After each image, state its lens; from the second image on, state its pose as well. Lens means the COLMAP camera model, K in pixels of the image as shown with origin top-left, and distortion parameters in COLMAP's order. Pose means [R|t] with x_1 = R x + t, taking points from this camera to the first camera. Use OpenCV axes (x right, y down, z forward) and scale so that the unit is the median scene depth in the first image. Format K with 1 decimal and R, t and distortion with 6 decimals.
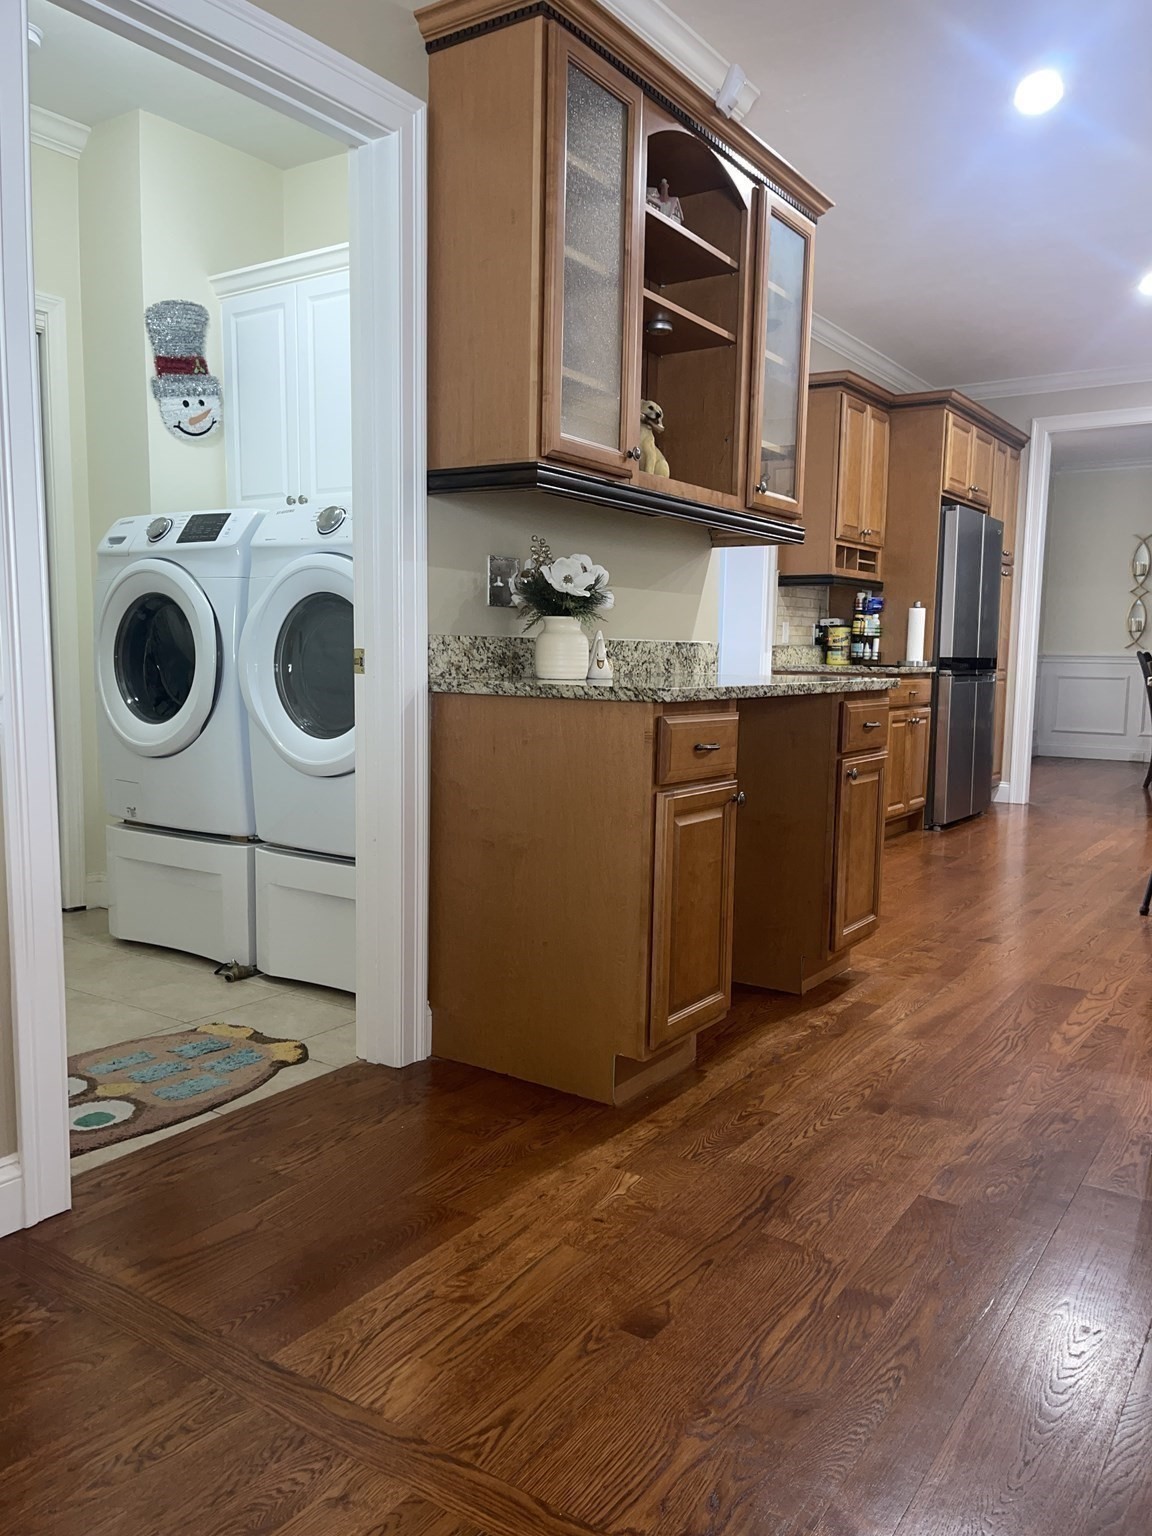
lens RADIAL K [[1158.9, 0, 576.0], [0, 1158.9, 768.0], [0, 0, 1]] dist [0.082263, -0.105049]
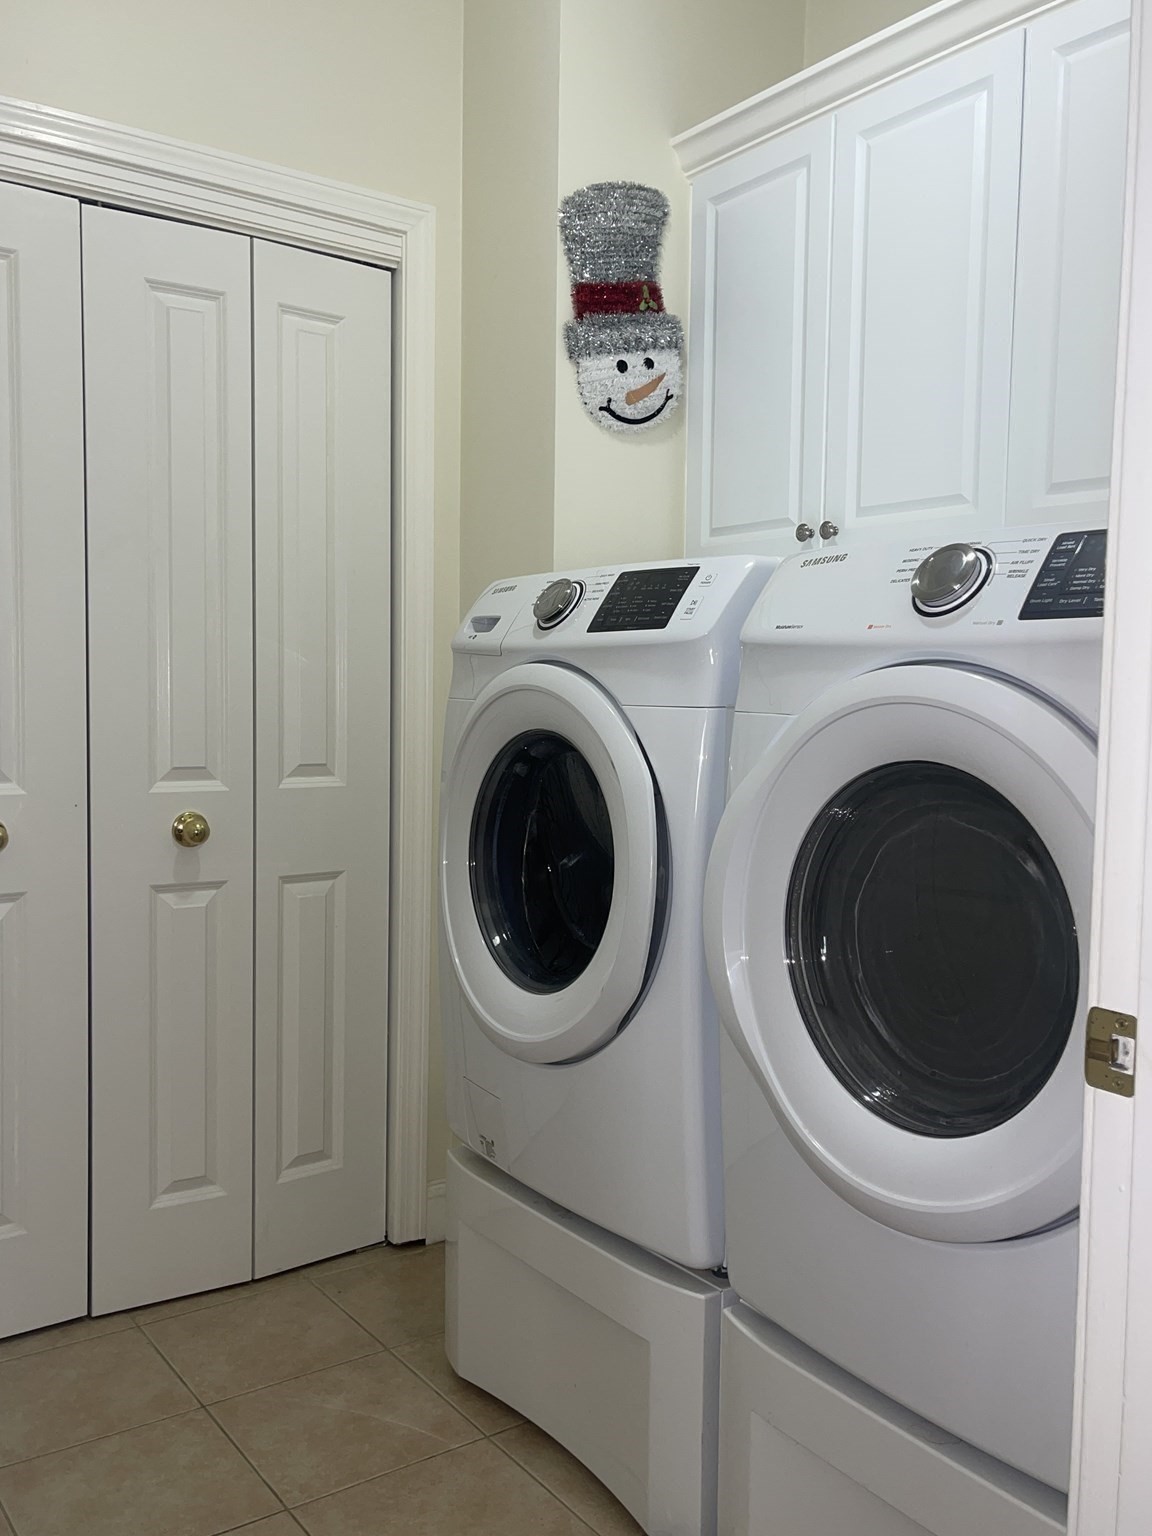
lens RADIAL K [[1341.0, 0, 576.0], [0, 1341.0, 768.0], [0, 0, 1]] dist [0.096486, 0.000894]
pose [[0.938834, 0.023695, -0.343554, -0.132507], [-0.039776, 0.998414, -0.039835, -0.097865], [0.342065, 0.051064, 0.938288, 0.413701]]
